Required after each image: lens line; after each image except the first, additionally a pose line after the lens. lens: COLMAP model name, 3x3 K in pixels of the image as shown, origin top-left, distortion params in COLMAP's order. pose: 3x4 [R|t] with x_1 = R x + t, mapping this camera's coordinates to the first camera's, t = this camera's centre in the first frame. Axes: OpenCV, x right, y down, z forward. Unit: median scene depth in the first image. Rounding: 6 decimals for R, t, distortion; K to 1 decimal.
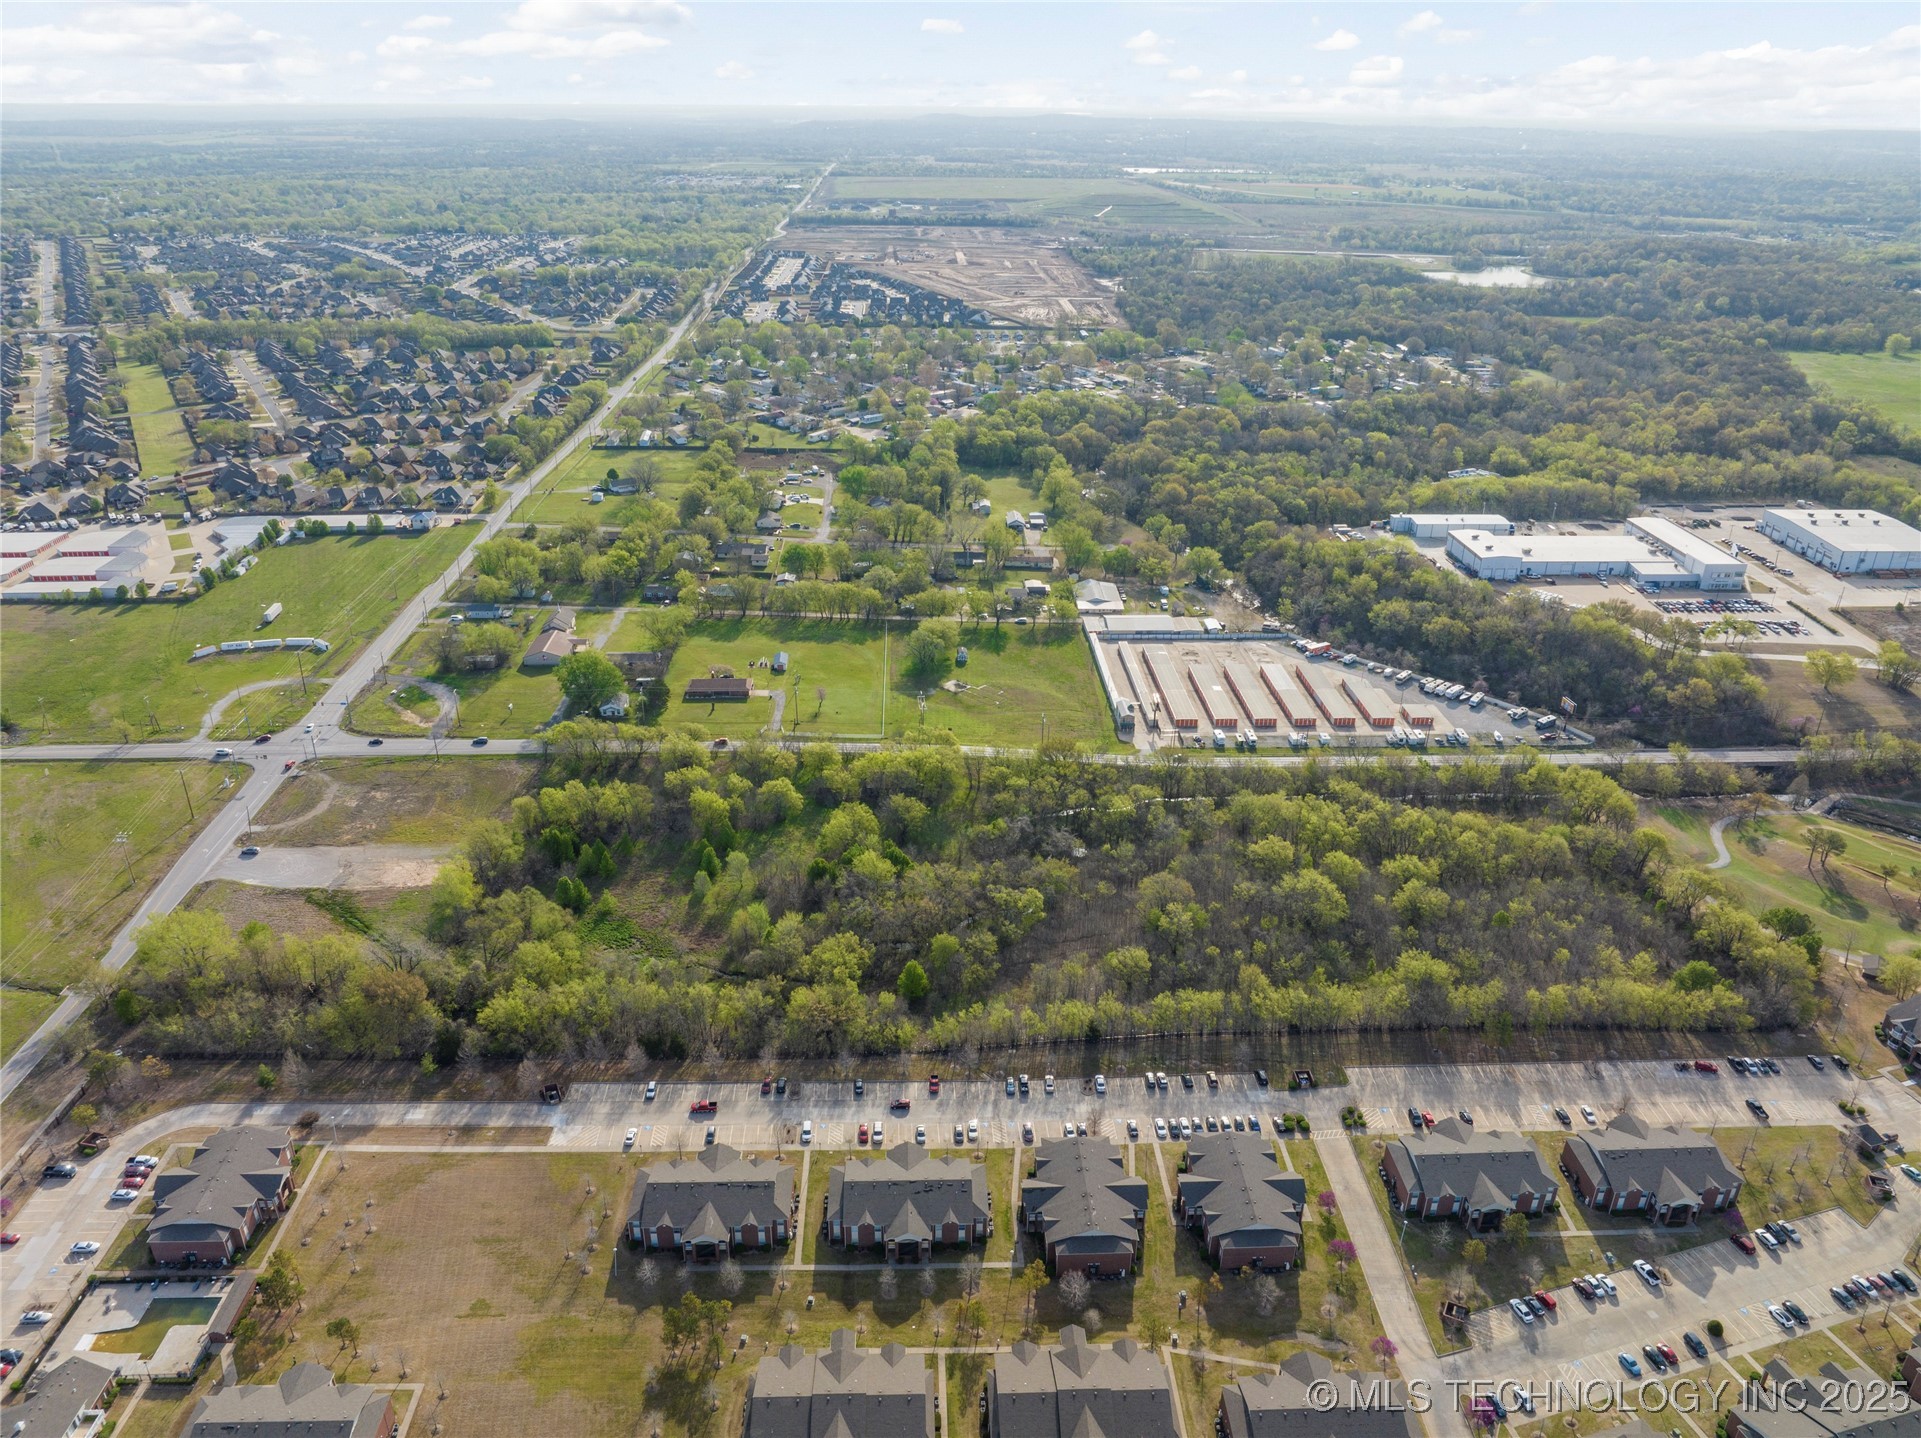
lens RADIAL K [[1358.5, 0, 951.0], [0, 1358.5, 714.3], [0, 0, 1]] dist [-0.042370, 0.011965]
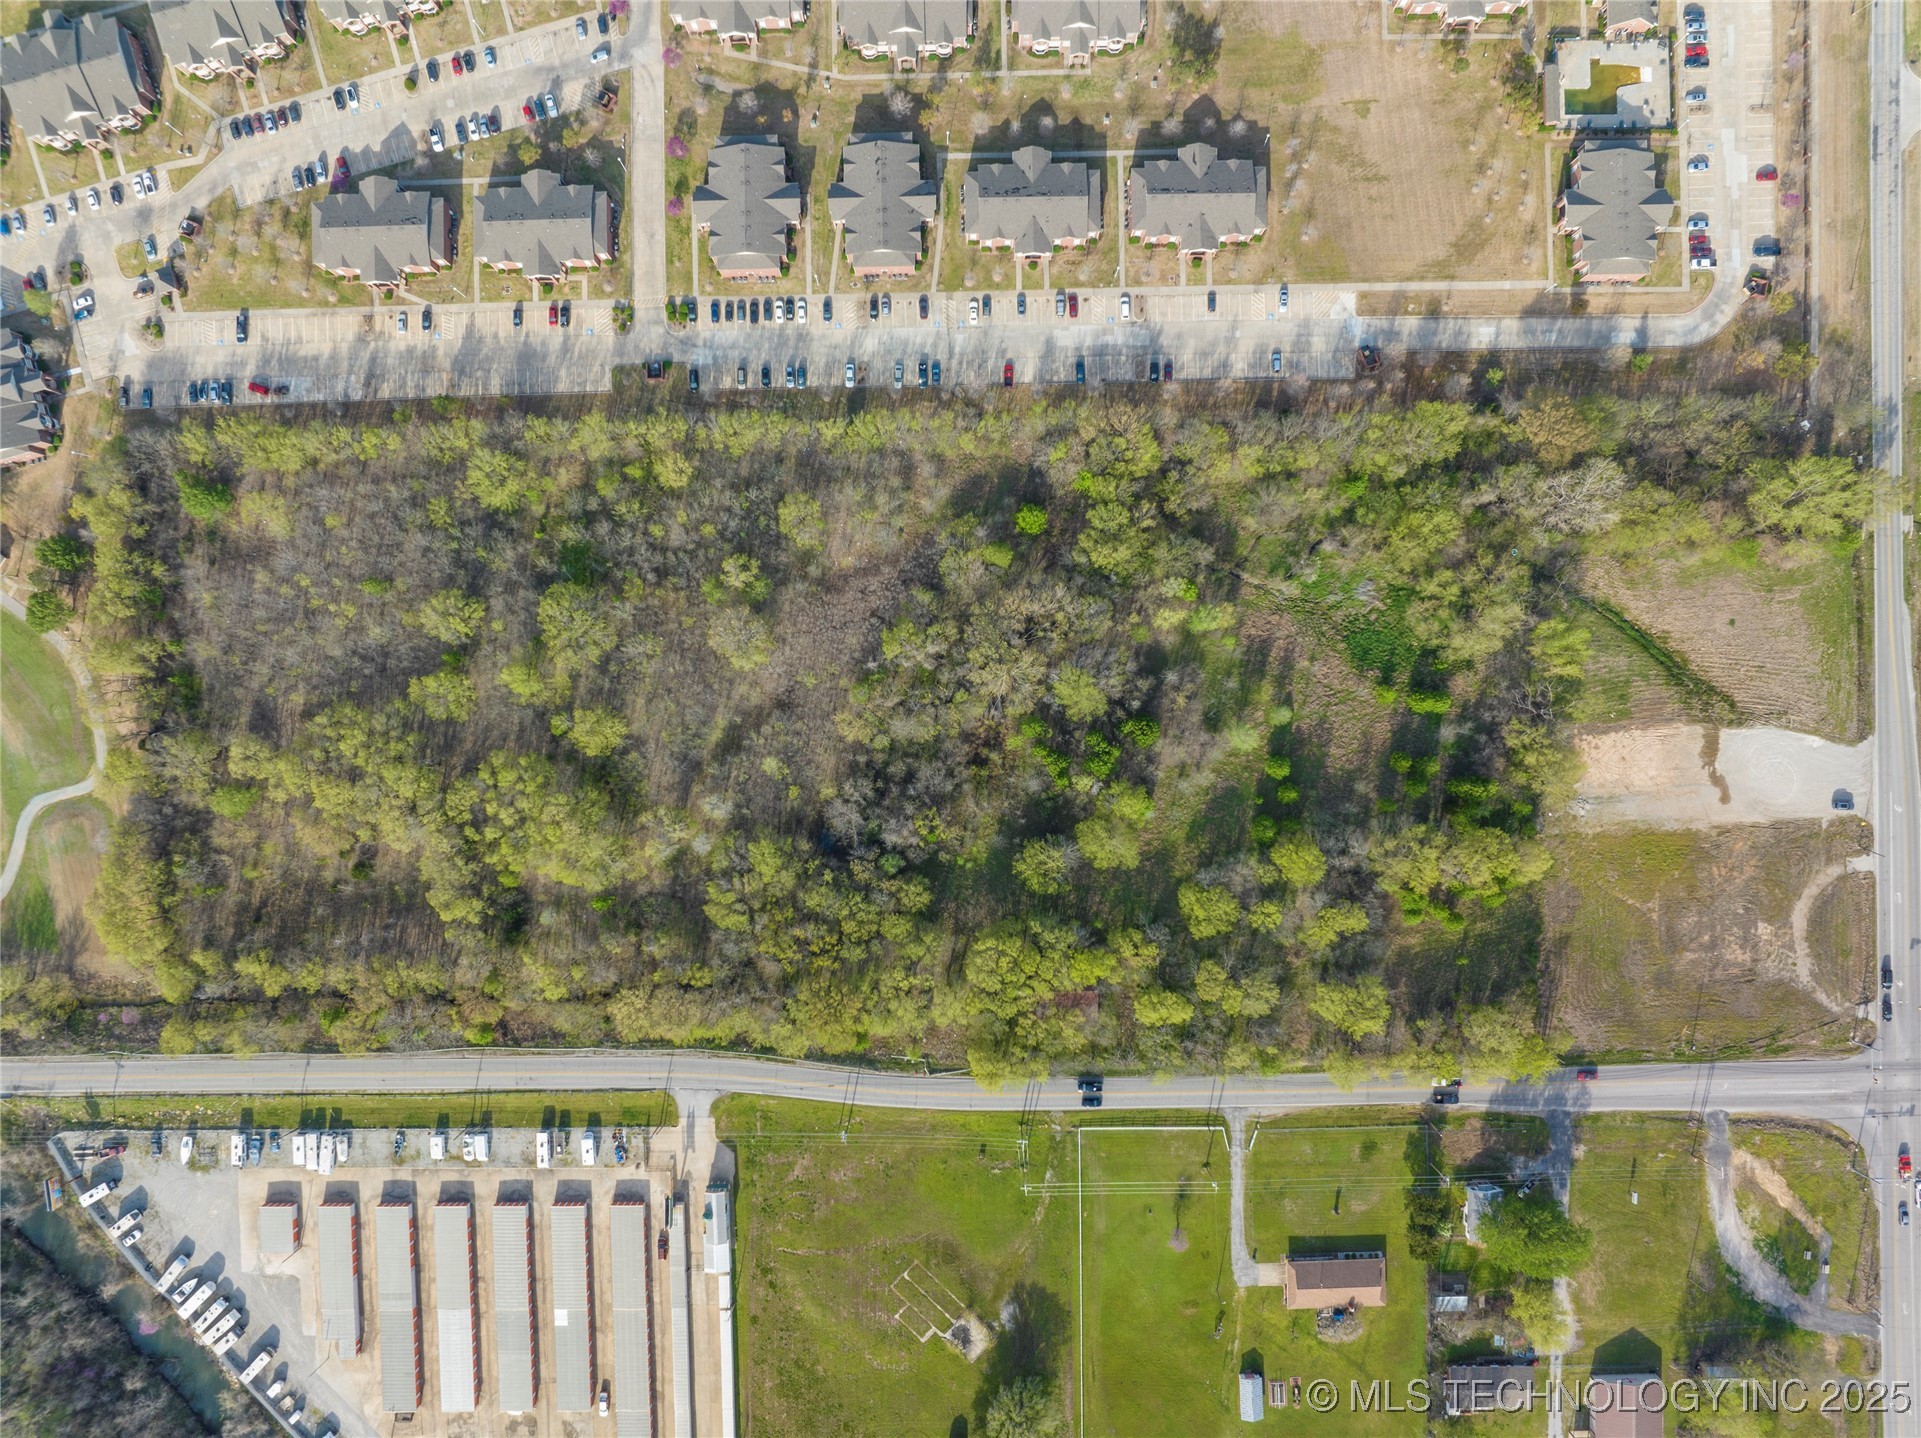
lens RADIAL K [[1358.5, 0, 951.0], [0, 1358.5, 714.3], [0, 0, 1]] dist [-0.042370, 0.011965]
pose [[-0.999867, -0.016100, -0.002469, 0.030784], [0.004756, -0.433583, 0.901101, -0.790578], [-0.015578, 0.900970, 0.433602, 0.787842]]
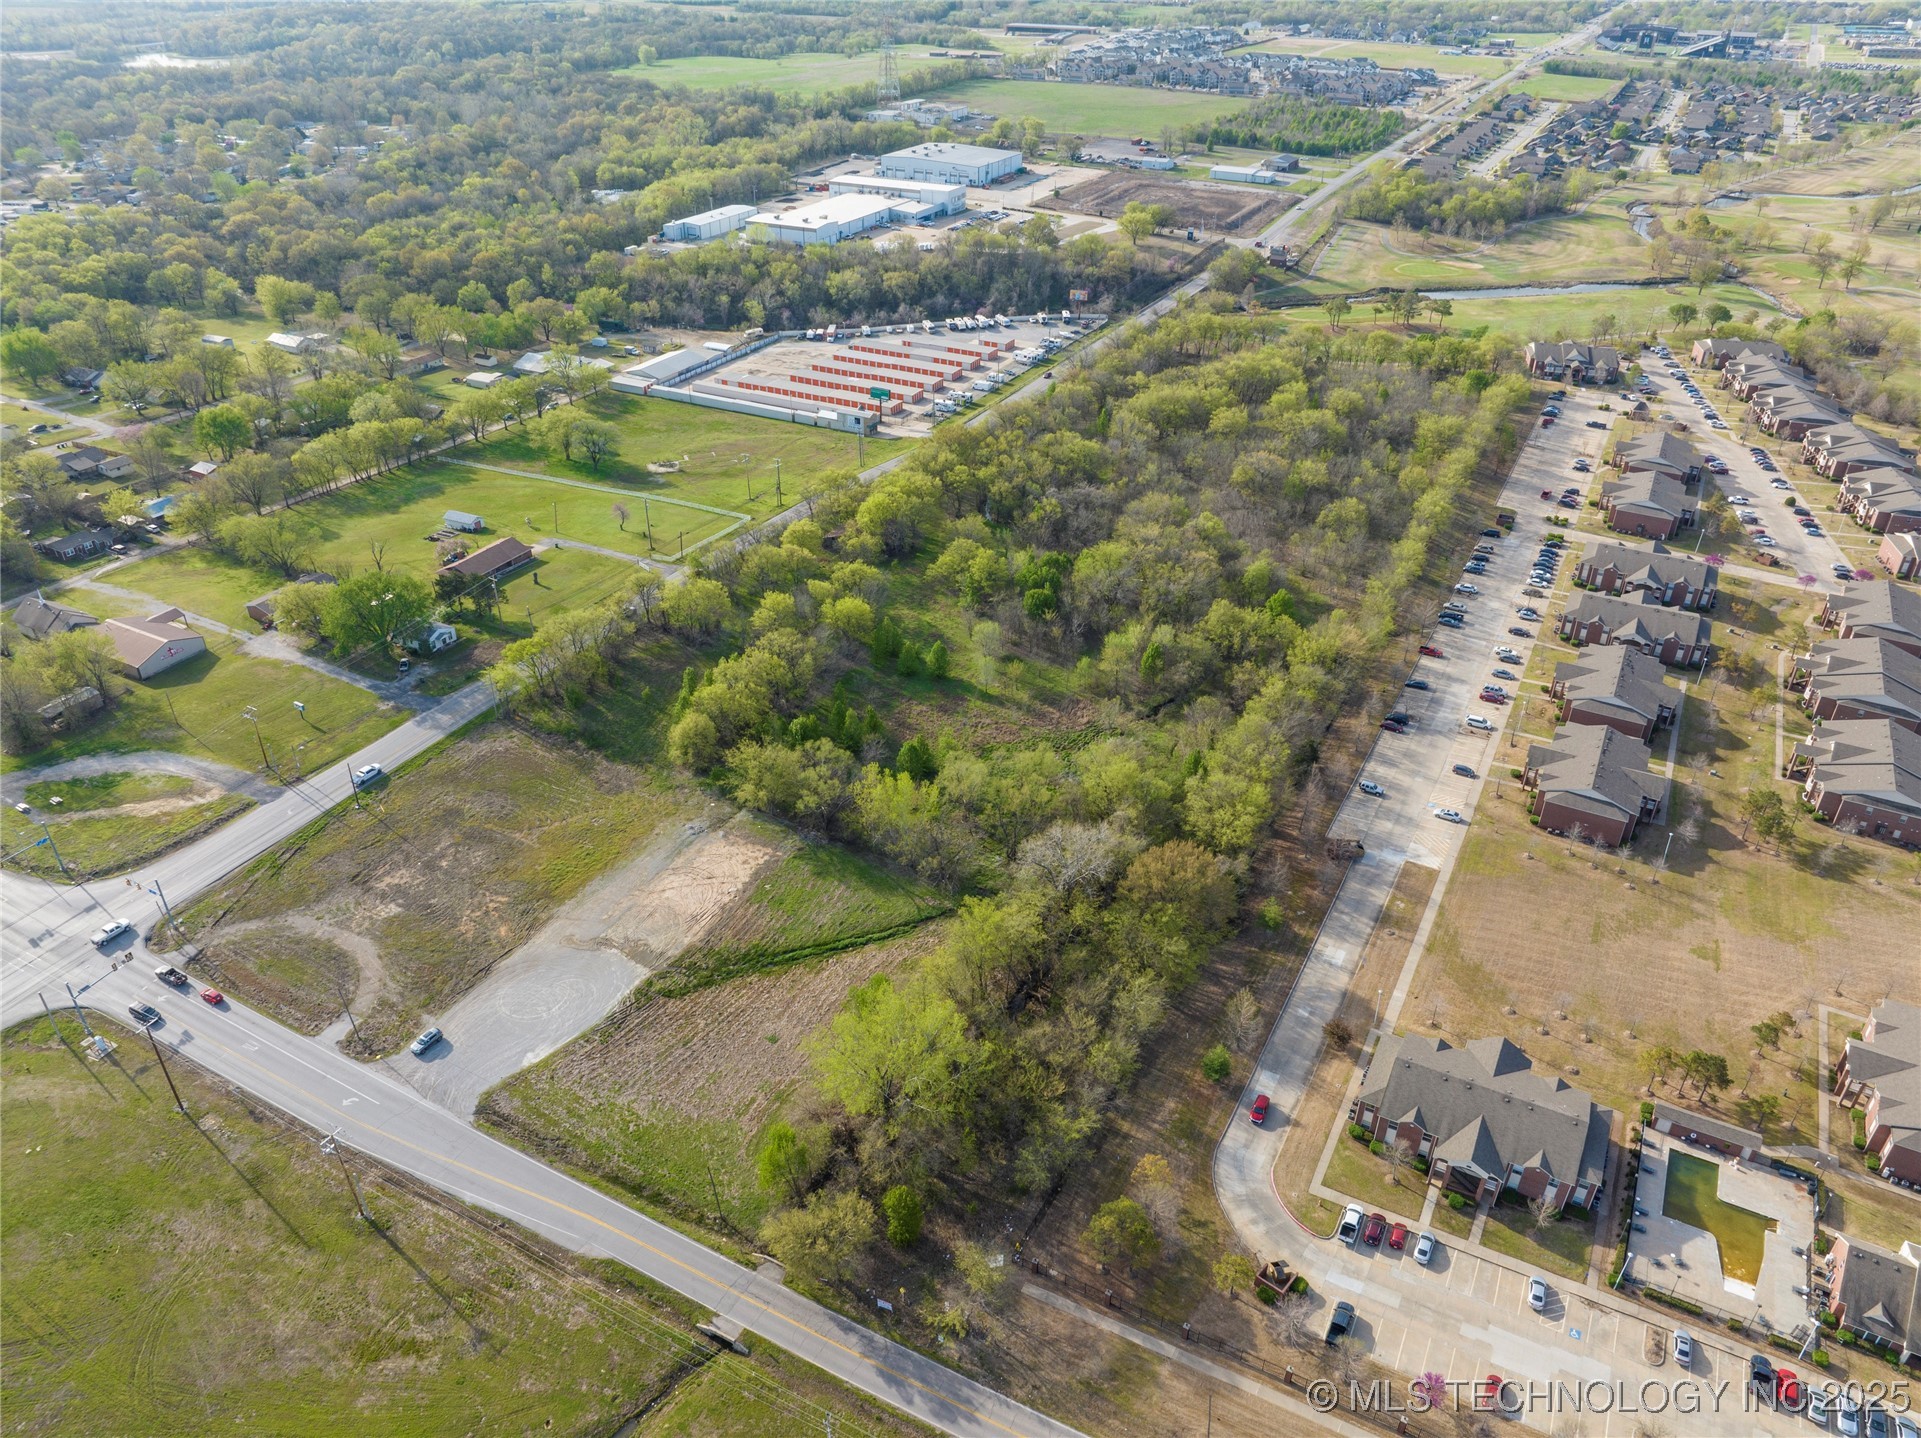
lens RADIAL K [[1358.5, 0, 951.0], [0, 1358.5, 714.3], [0, 0, 1]] dist [-0.042370, 0.011965]
pose [[0.507348, -0.453129, 0.732988, -0.959209], [0.362531, 0.883889, 0.295485, -0.113203], [-0.781773, 0.115817, 0.612713, 0.672702]]
